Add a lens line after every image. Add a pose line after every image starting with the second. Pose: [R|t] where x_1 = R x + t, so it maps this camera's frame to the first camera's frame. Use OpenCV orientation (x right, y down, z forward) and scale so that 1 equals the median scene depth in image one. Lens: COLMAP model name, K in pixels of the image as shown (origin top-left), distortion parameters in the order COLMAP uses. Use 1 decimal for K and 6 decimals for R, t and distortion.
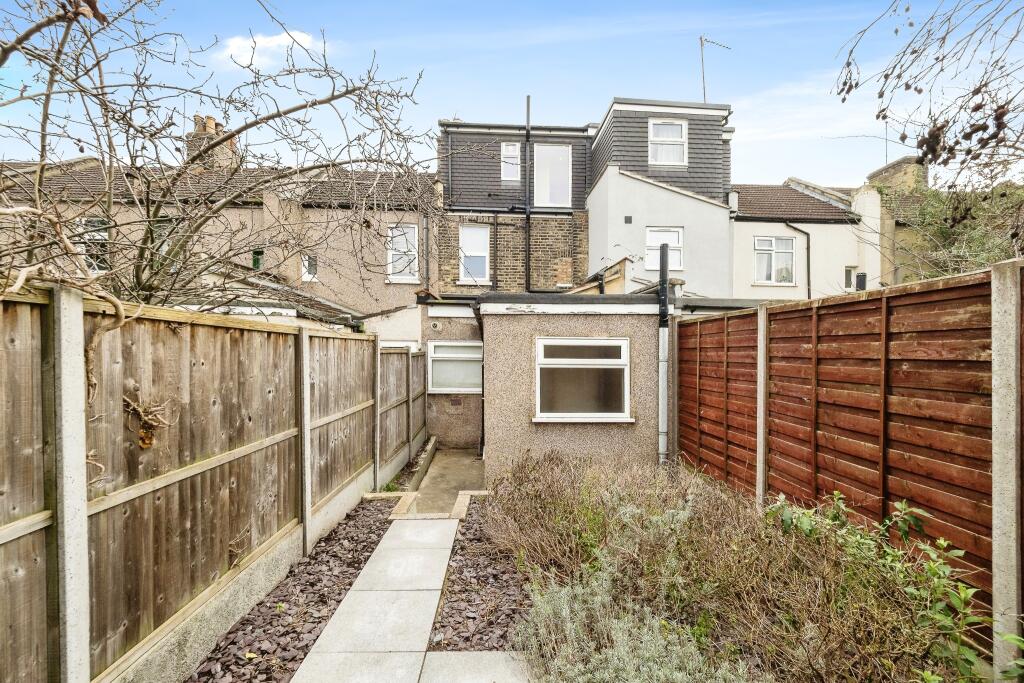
lens RADIAL K [[421.0, 0, 512.0], [0, 421.0, 341.5], [0, 0, 1]] dist [0.000851, 0.000017]
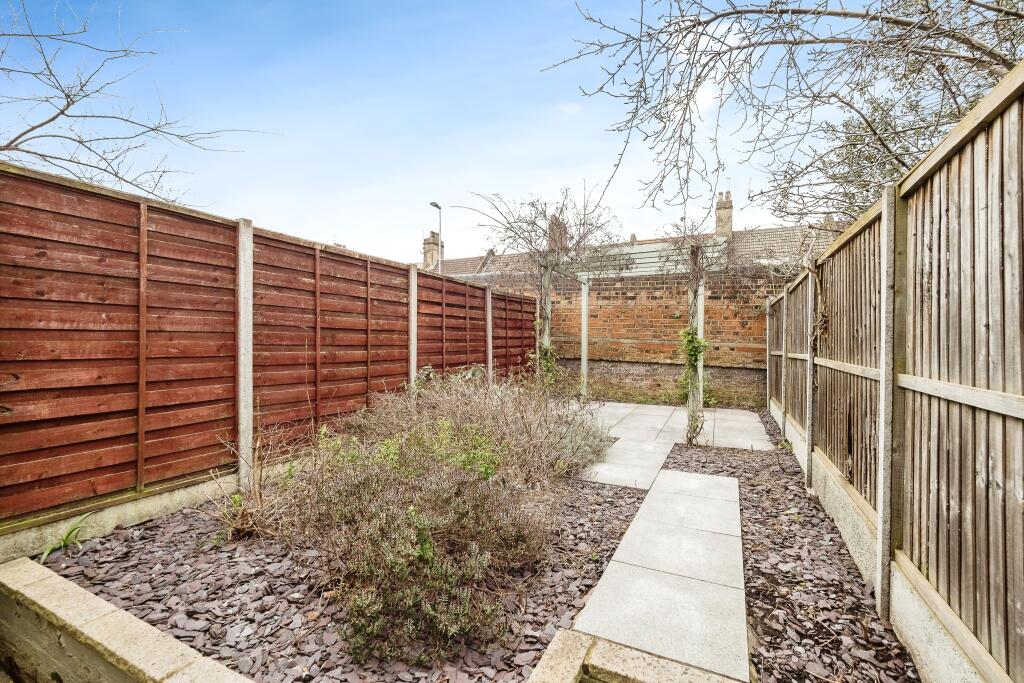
lens RADIAL K [[421.0, 0, 512.0], [0, 421.0, 341.5], [0, 0, 1]] dist [0.000851, 0.000017]
pose [[-0.882540, -0.002252, 0.470232, -0.298114], [-0.016176, 0.999542, -0.025573, 0.182136], [-0.469959, -0.030176, -0.882172, 1.611505]]
